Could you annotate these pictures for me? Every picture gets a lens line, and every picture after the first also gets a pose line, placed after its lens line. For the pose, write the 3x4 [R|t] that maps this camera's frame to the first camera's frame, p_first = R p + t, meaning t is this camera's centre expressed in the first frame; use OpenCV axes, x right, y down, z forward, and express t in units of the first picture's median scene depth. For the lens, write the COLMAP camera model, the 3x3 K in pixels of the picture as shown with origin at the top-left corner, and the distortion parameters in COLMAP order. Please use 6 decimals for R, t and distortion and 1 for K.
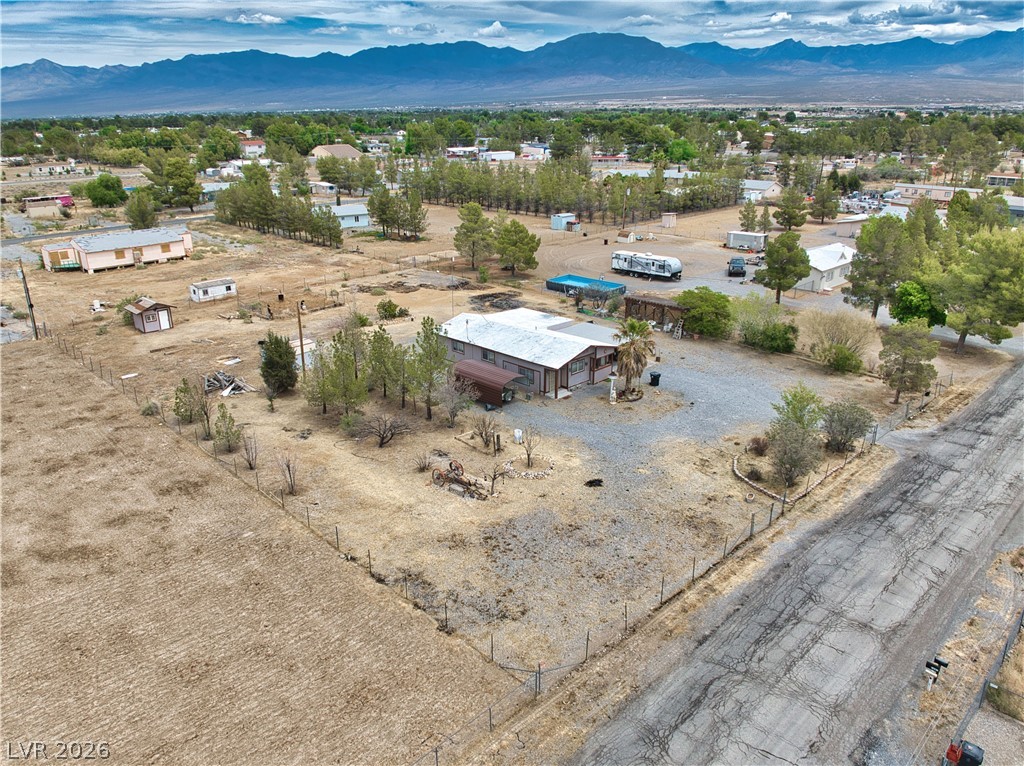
lens RADIAL K [[753.2, 0, 517.8], [0, 753.2, 374.8], [0, 0, 1]] dist [-0.041184, -0.002446]
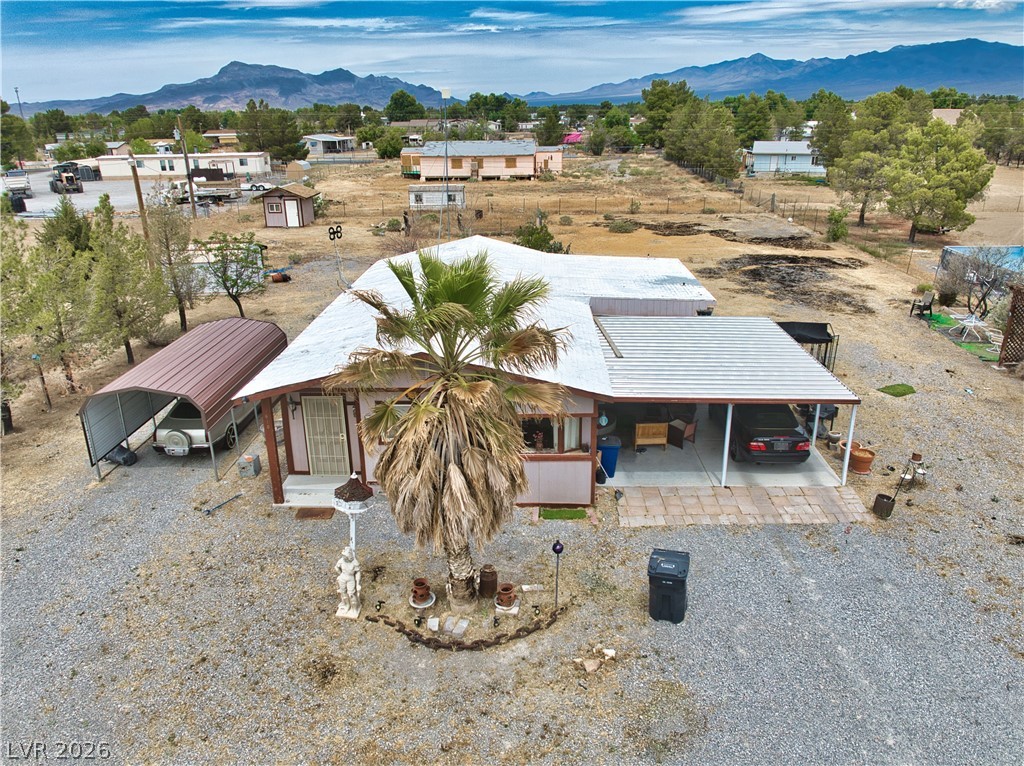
lens RADIAL K [[753.2, 0, 515.2], [0, 753.2, 391.9], [0, 0, 1]] dist [-0.041184, -0.002446]
pose [[0.680066, 0.256862, -0.686682, 0.285063], [-0.235904, 0.963472, 0.126768, -0.063674], [0.694161, 0.075780, 0.715820, 0.816219]]
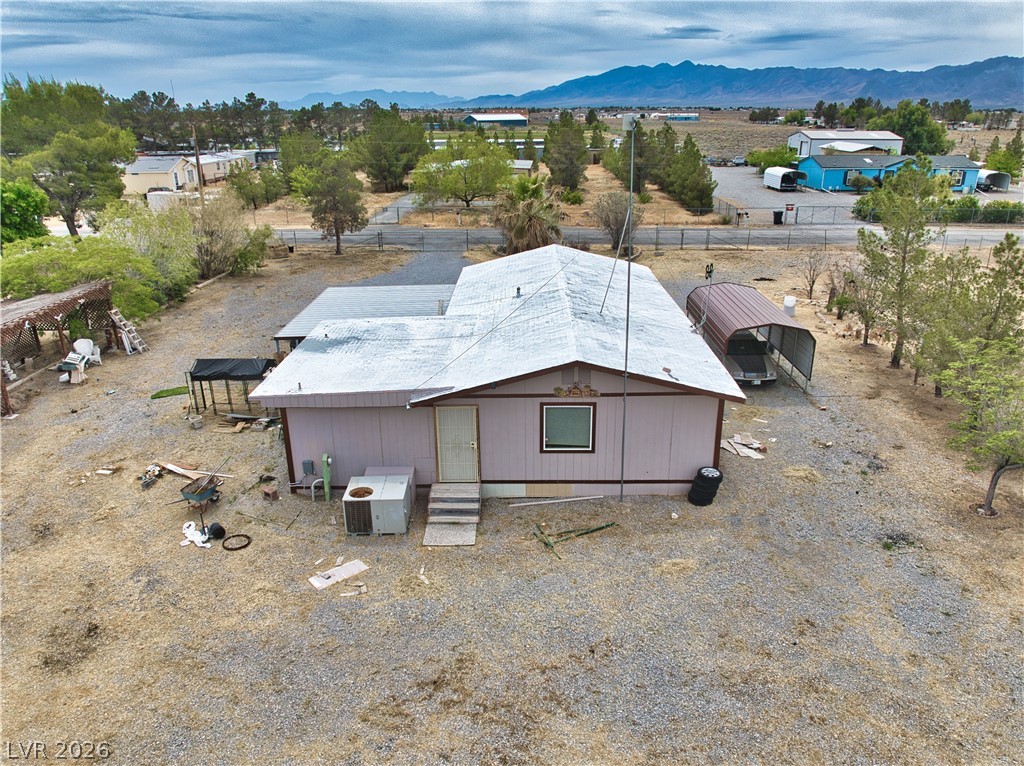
lens RADIAL K [[753.2, 0, 512.4], [0, 753.2, 383.3], [0, 0, 1]] dist [-0.041184, -0.002446]
pose [[-0.681676, -0.234641, 0.693009, -0.263752], [0.258382, 0.808949, 0.528053, -0.239684], [-0.684512, 0.539022, -0.490814, 1.291332]]
